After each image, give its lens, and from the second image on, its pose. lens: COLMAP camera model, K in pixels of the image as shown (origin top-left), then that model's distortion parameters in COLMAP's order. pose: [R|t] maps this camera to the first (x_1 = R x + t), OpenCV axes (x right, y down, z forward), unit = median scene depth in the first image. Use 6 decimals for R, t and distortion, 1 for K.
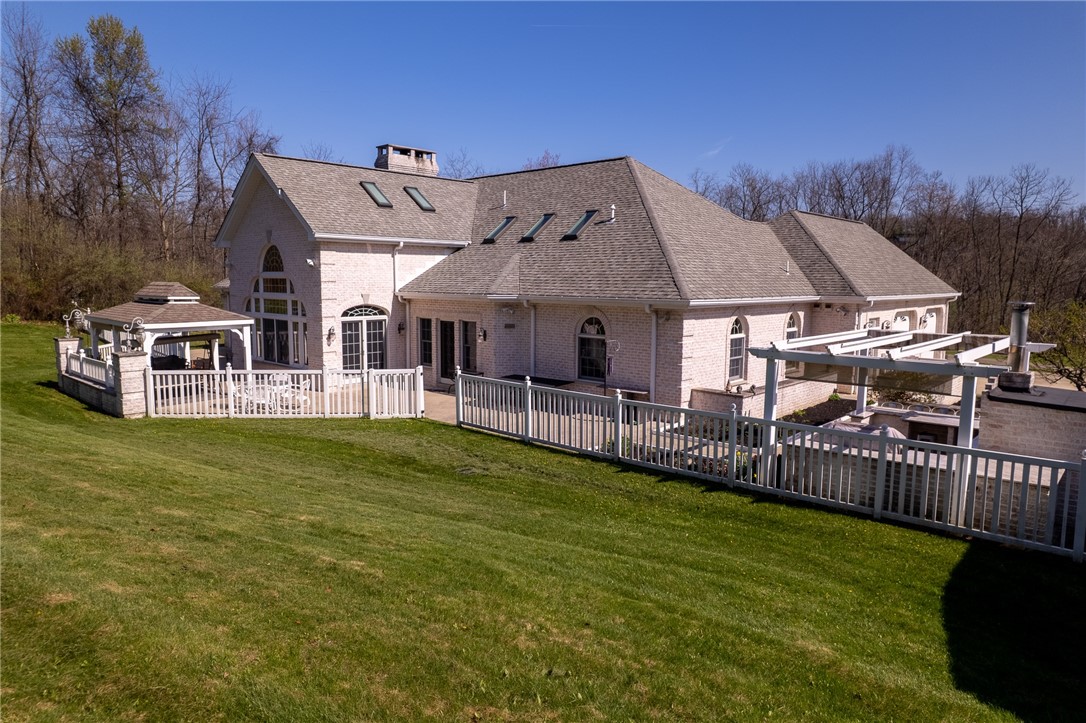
lens RADIAL K [[702.8, 0, 542.8], [0, 702.8, 359.8], [0, 0, 1]] dist [-0.042294, 0.025617]
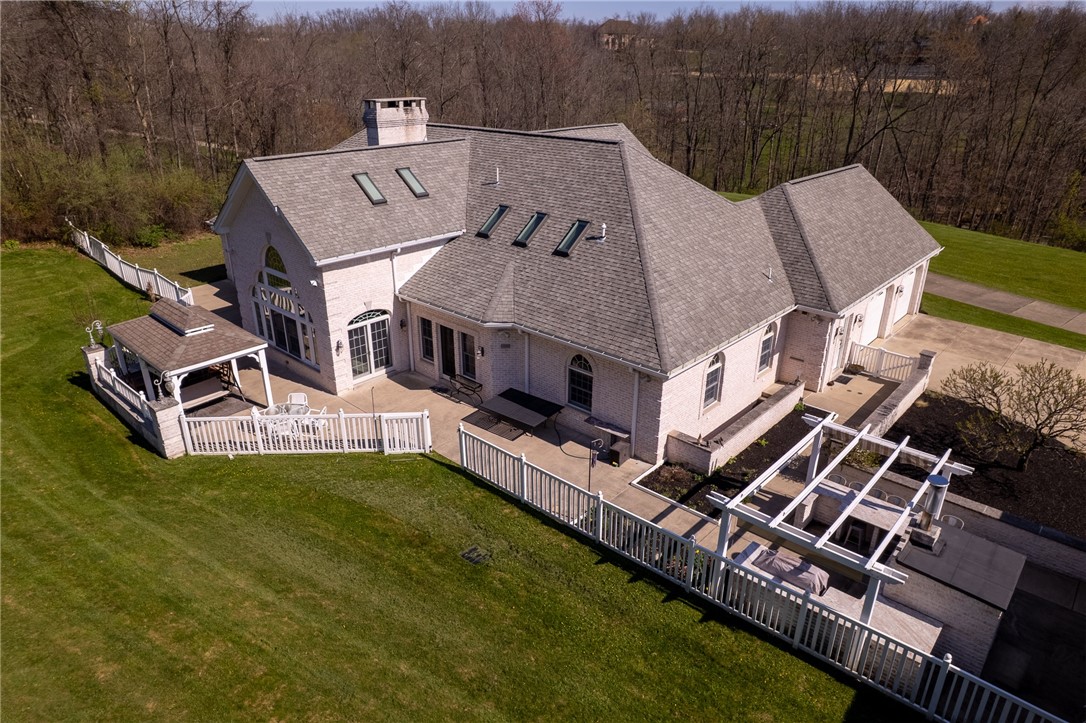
lens RADIAL K [[702.8, 0, 543.4], [0, 702.8, 361.4], [0, 0, 1]] dist [-0.042294, 0.025617]
pose [[0.999966, -0.005436, 0.006138, 0.004354], [0.003422, 0.956991, 0.290099, -0.330206], [-0.007451, -0.290068, 0.956977, -0.038994]]
